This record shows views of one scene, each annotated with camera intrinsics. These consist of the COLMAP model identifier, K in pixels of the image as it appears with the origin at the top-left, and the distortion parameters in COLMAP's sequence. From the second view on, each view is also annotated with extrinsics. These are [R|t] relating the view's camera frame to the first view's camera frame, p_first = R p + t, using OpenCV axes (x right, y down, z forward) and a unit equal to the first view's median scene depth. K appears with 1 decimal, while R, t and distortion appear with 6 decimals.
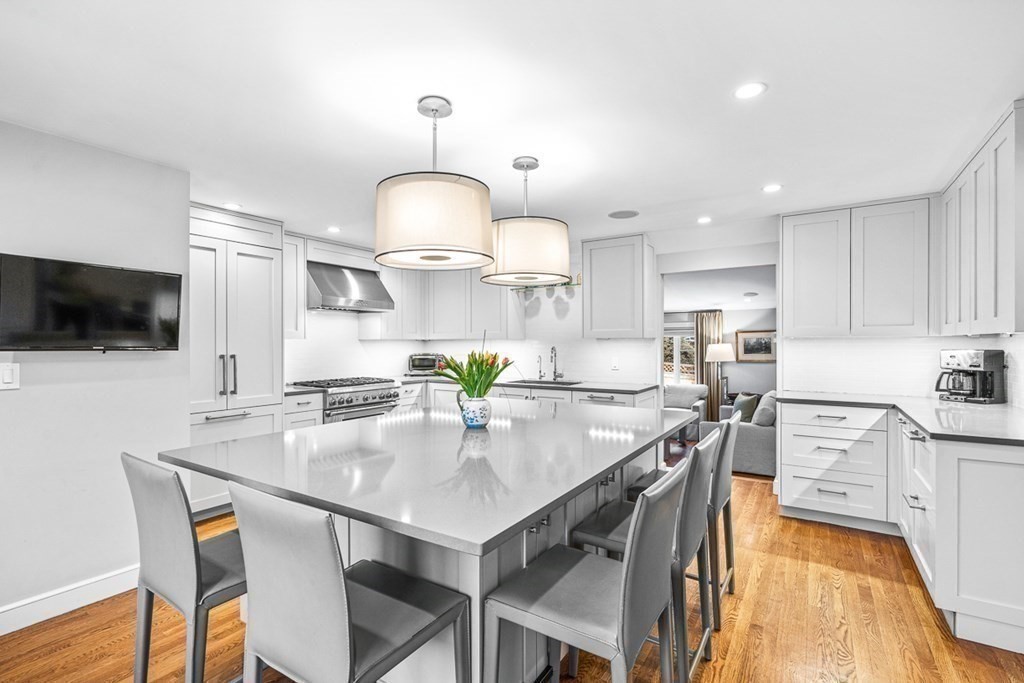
lens RADIAL K [[471.3, 0, 510.0], [0, 471.3, 342.4], [0, 0, 1]] dist [-0.006570, 0.000644]
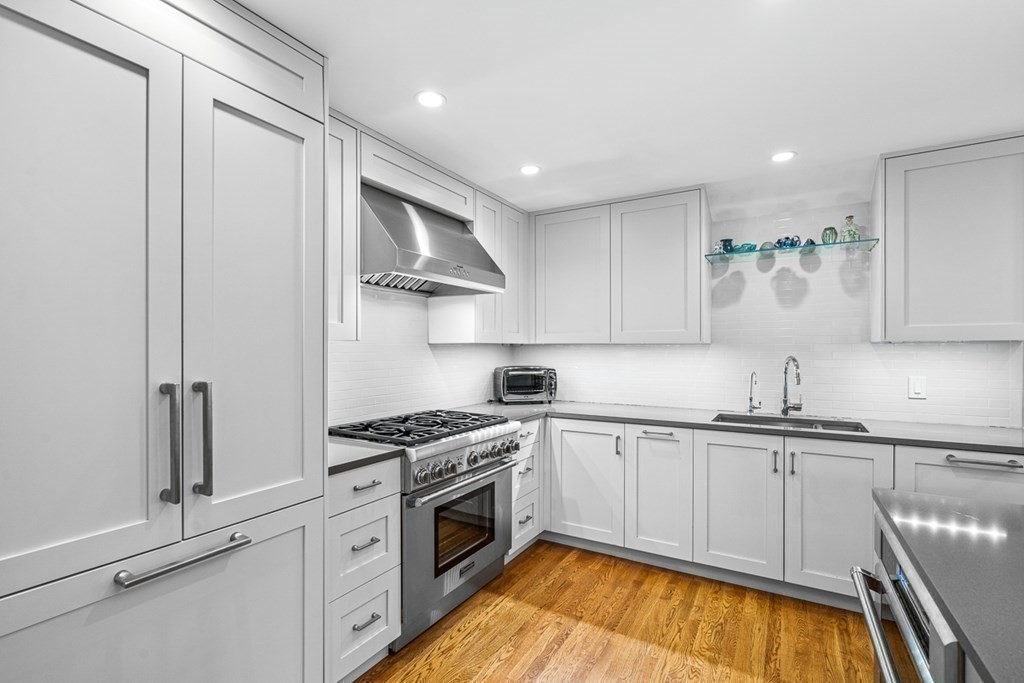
lens RADIAL K [[471.5, 0, 507.5], [0, 471.5, 347.1], [0, 0, 1]] dist [-0.005958, 0.000776]
pose [[0.999087, 0.001402, 0.042697, -0.300187], [-0.001318, 0.999997, -0.001985, -0.000600], [-0.042699, 0.001927, 0.999086, 0.511694]]
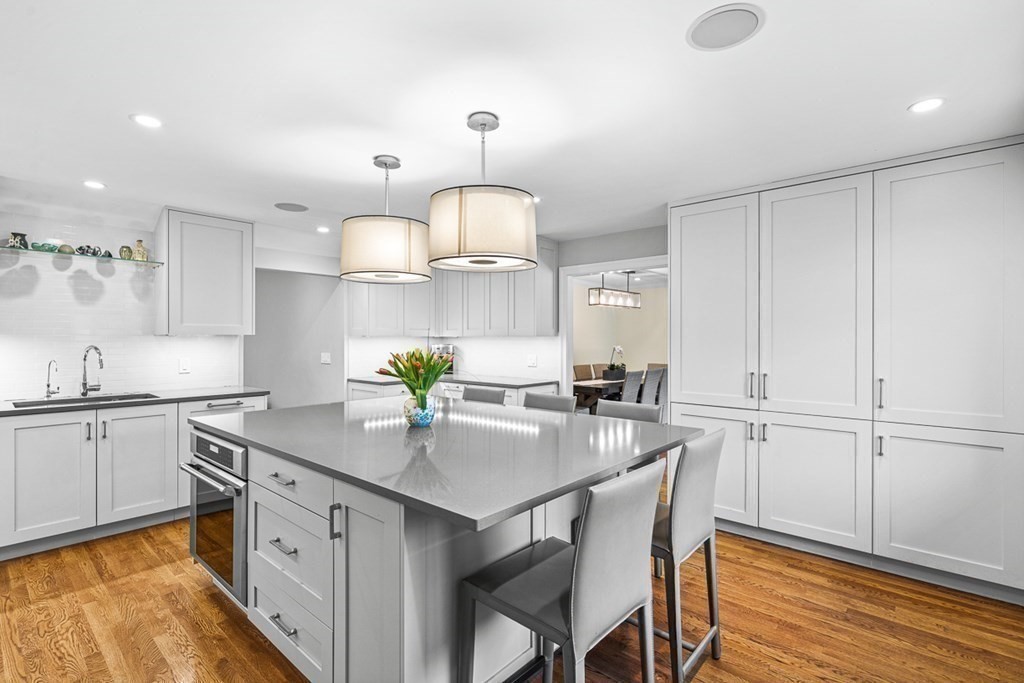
lens RADIAL K [[471.5, 0, 507.5], [0, 471.5, 347.1], [0, 0, 1]] dist [-0.005958, 0.000776]
pose [[0.141772, -0.013186, 0.989812, -0.546623], [-0.004522, 0.999892, 0.013968, -0.001347], [-0.989889, -0.006457, 0.141697, 0.356096]]
